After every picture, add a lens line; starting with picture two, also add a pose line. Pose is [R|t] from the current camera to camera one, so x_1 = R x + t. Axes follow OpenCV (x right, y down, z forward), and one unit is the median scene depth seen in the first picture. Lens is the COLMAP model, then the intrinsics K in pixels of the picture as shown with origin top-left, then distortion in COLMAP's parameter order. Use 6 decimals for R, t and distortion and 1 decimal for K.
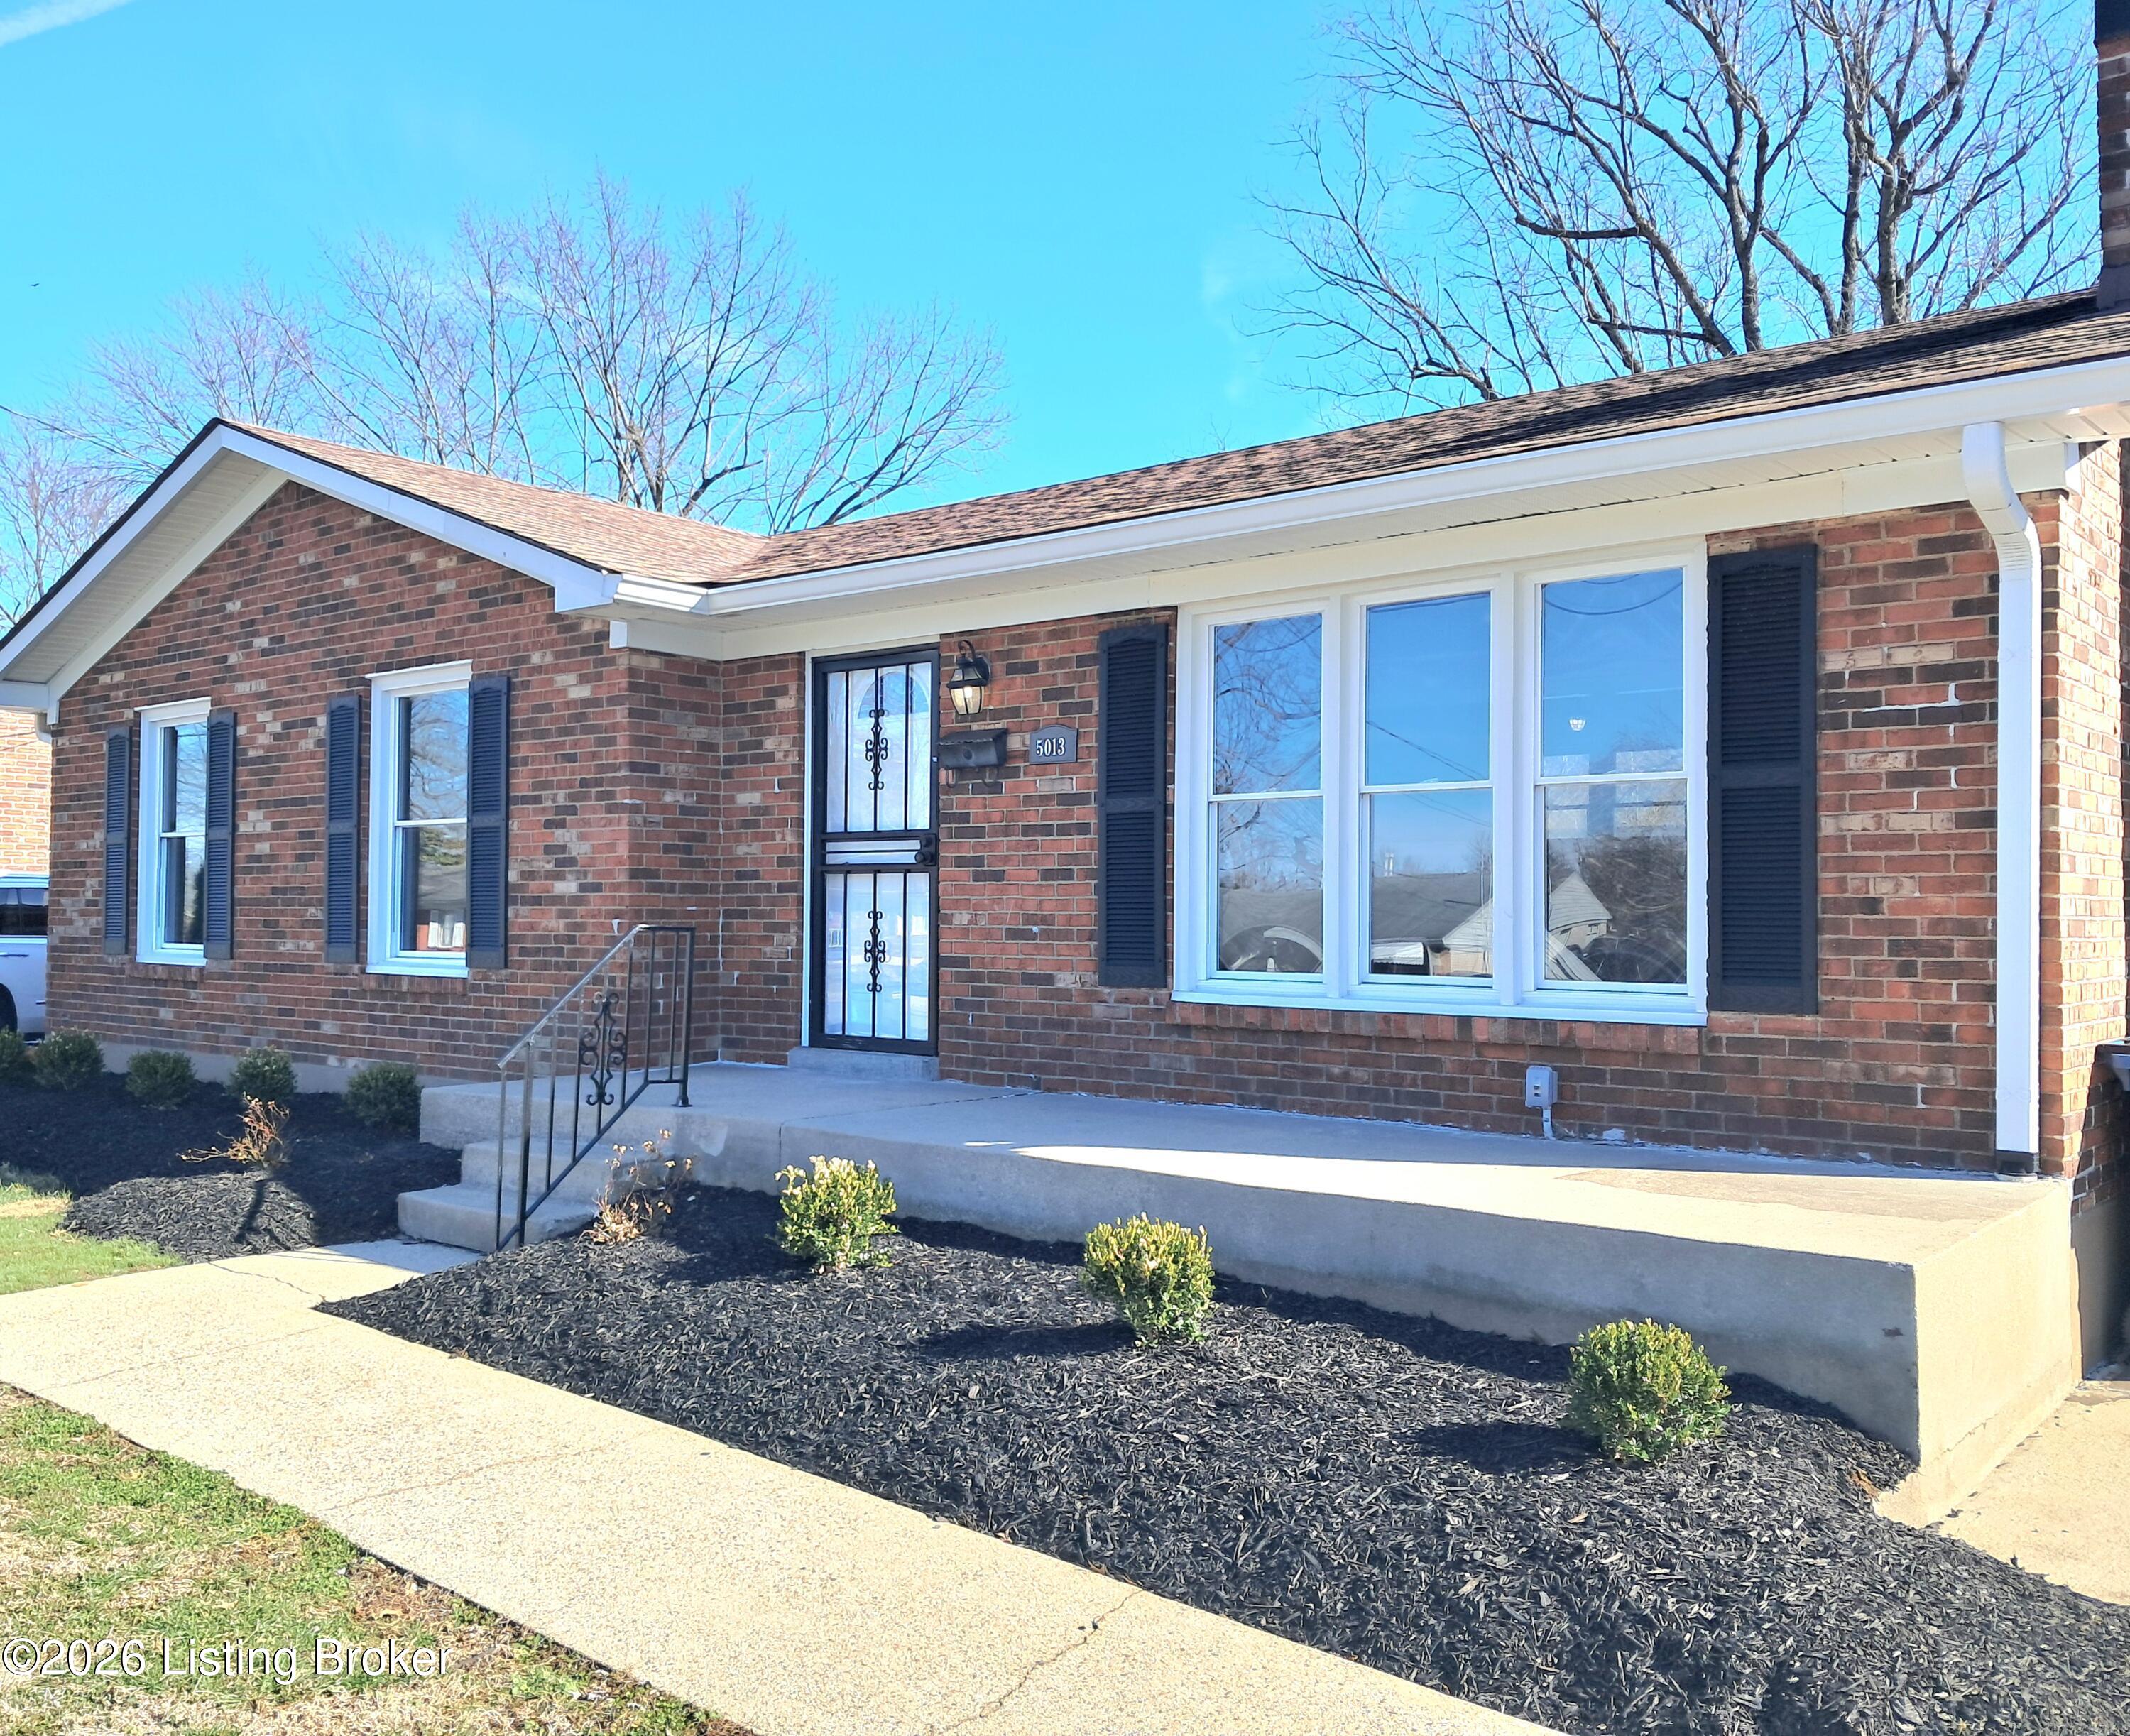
lens RADIAL K [[1899.5, 0, 1072.5], [0, 1899.5, 866.3], [0, 0, 1]] dist [0.048895, -0.061232]
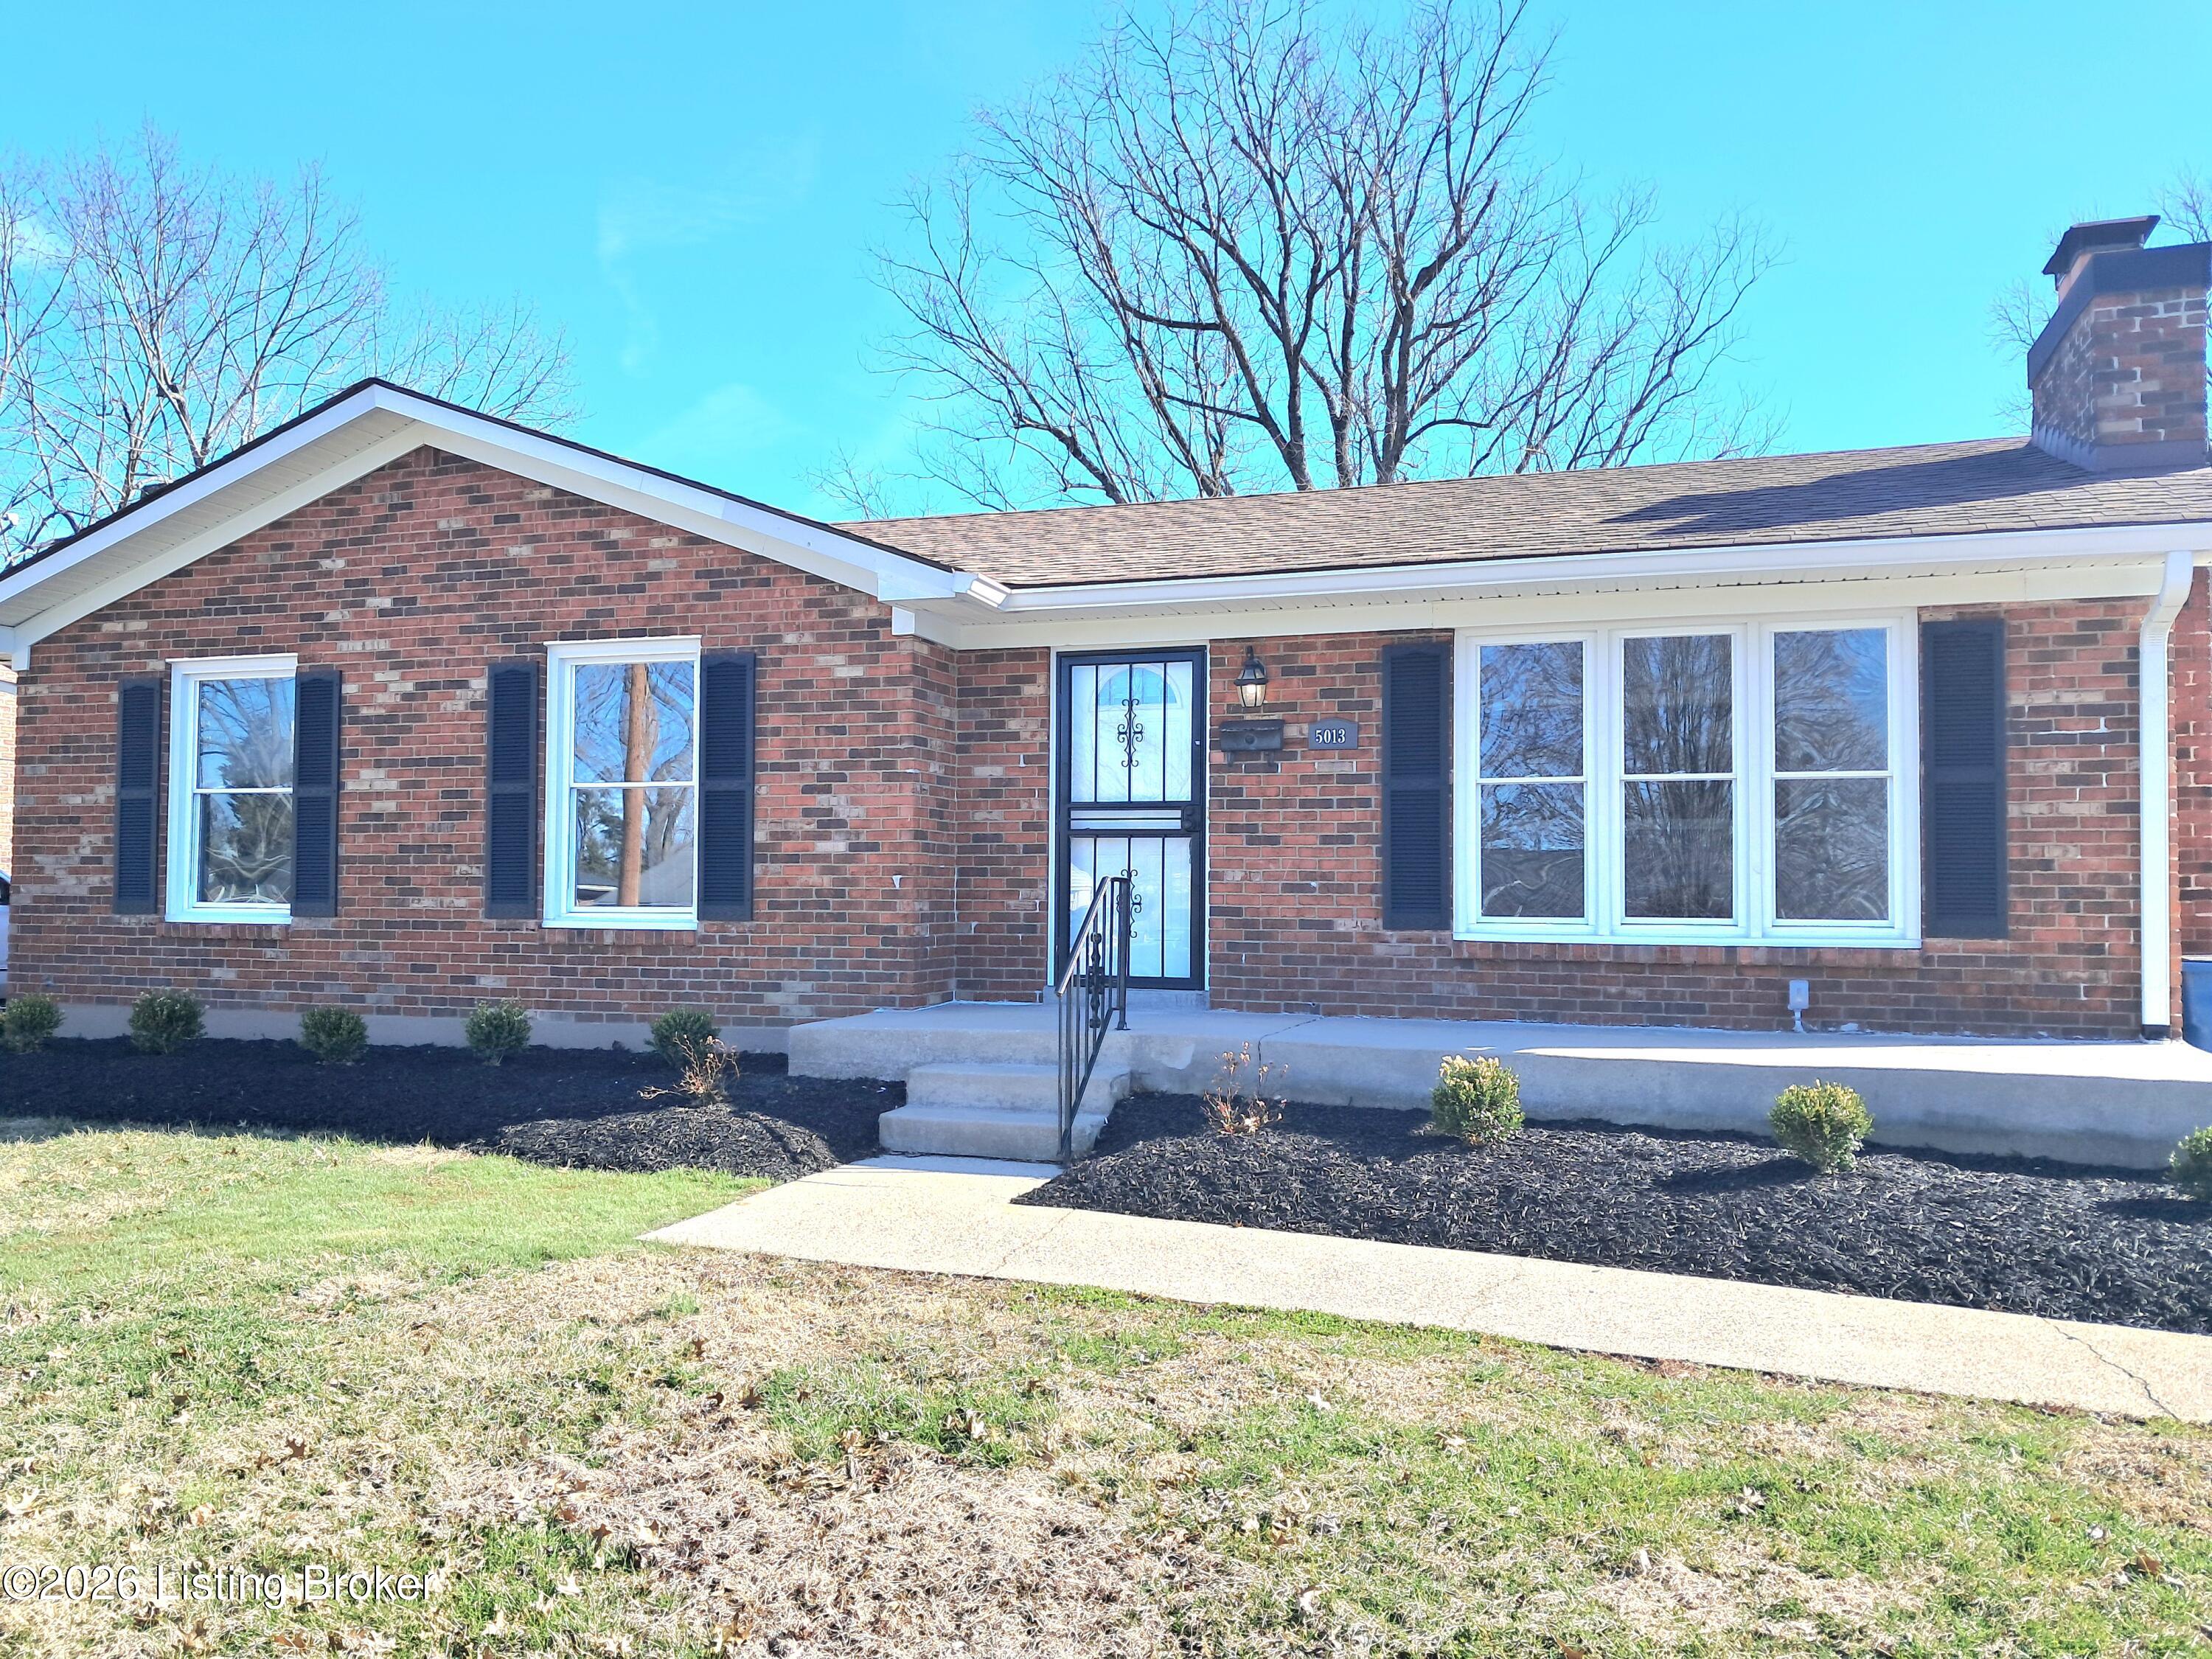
lens RADIAL K [[1740.0, 0, 1101.8], [0, 1740.0, 841.8], [0, 0, 1]] dist [0.032208, -0.016072]
pose [[0.929571, 0.014853, 0.368345, -0.502250], [-0.012348, 0.999882, -0.009159, 0.015906], [-0.368437, 0.003966, 0.929644, 0.002773]]
